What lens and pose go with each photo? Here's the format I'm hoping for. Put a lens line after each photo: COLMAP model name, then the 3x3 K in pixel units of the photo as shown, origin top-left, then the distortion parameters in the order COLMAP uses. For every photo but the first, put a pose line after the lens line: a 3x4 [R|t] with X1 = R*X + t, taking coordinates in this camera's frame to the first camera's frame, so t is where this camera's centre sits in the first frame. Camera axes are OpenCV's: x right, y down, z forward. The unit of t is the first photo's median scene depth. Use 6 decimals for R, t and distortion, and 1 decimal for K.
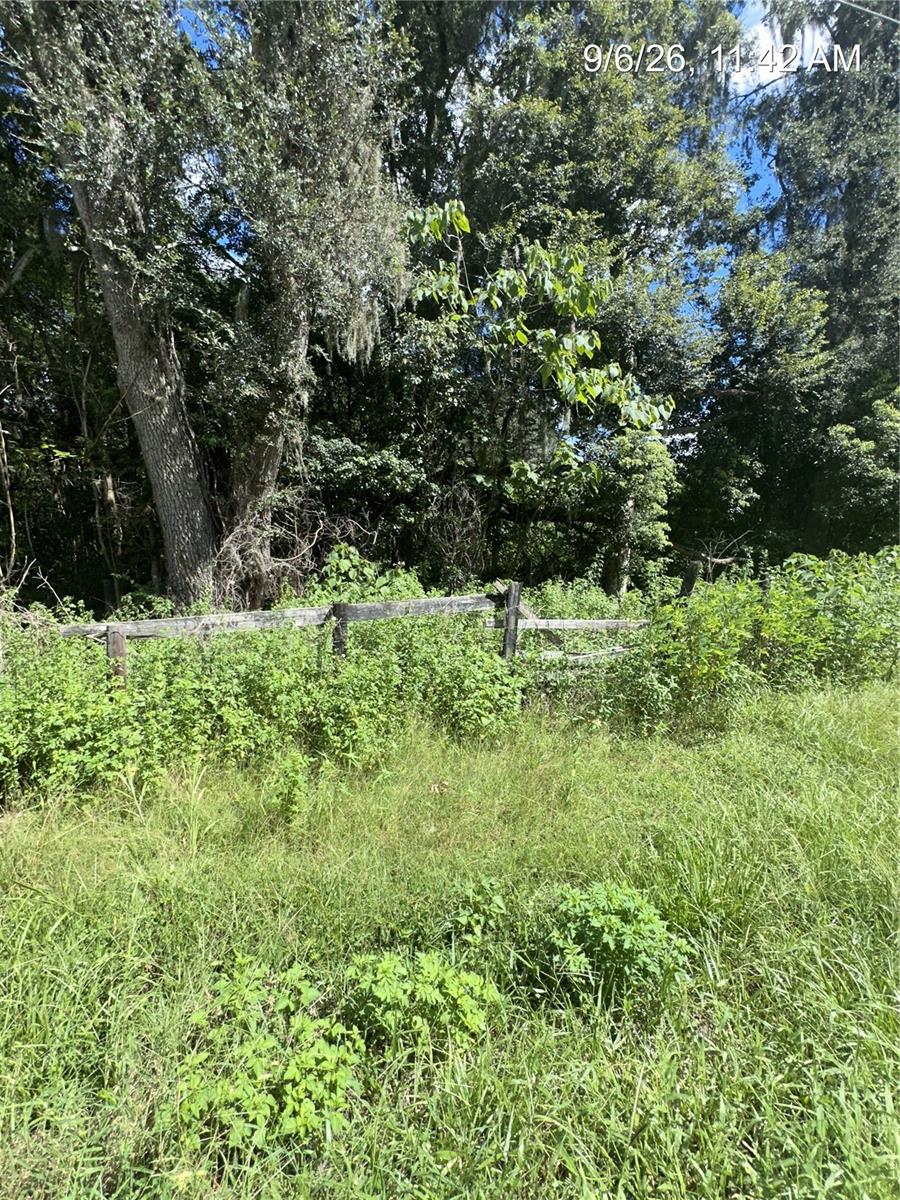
lens RADIAL K [[564.6, 0, 447.4], [0, 564.6, 601.4], [0, 0, 1]] dist [-0.000805, 0.001198]
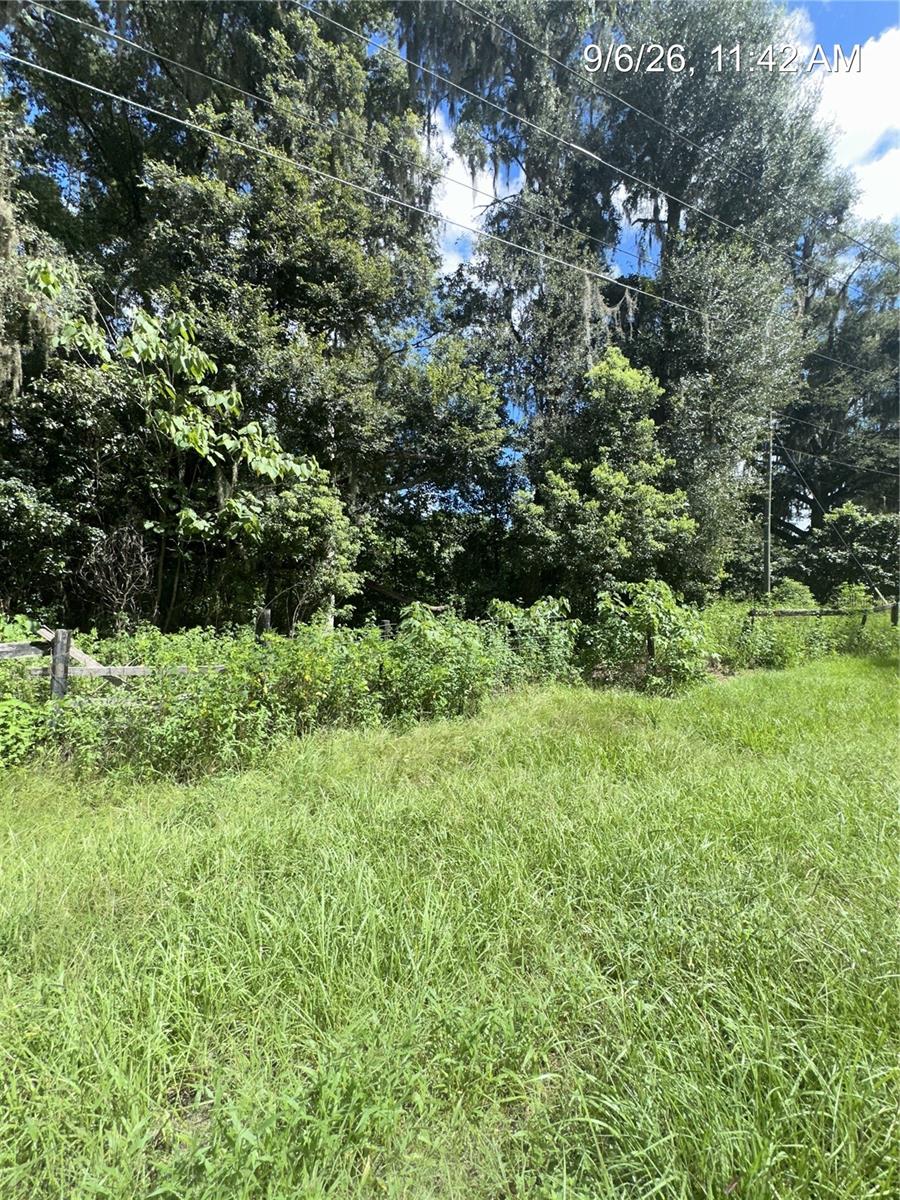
lens RADIAL K [[564.6, 0, 452.9], [0, 564.6, 600.5], [0, 0, 1]] dist [-0.000805, 0.001198]
pose [[0.976574, 0.008712, 0.215004, 0.435663], [0.008479, 0.996846, -0.078904, -0.000712], [-0.215013, 0.078879, 0.973421, -0.093146]]
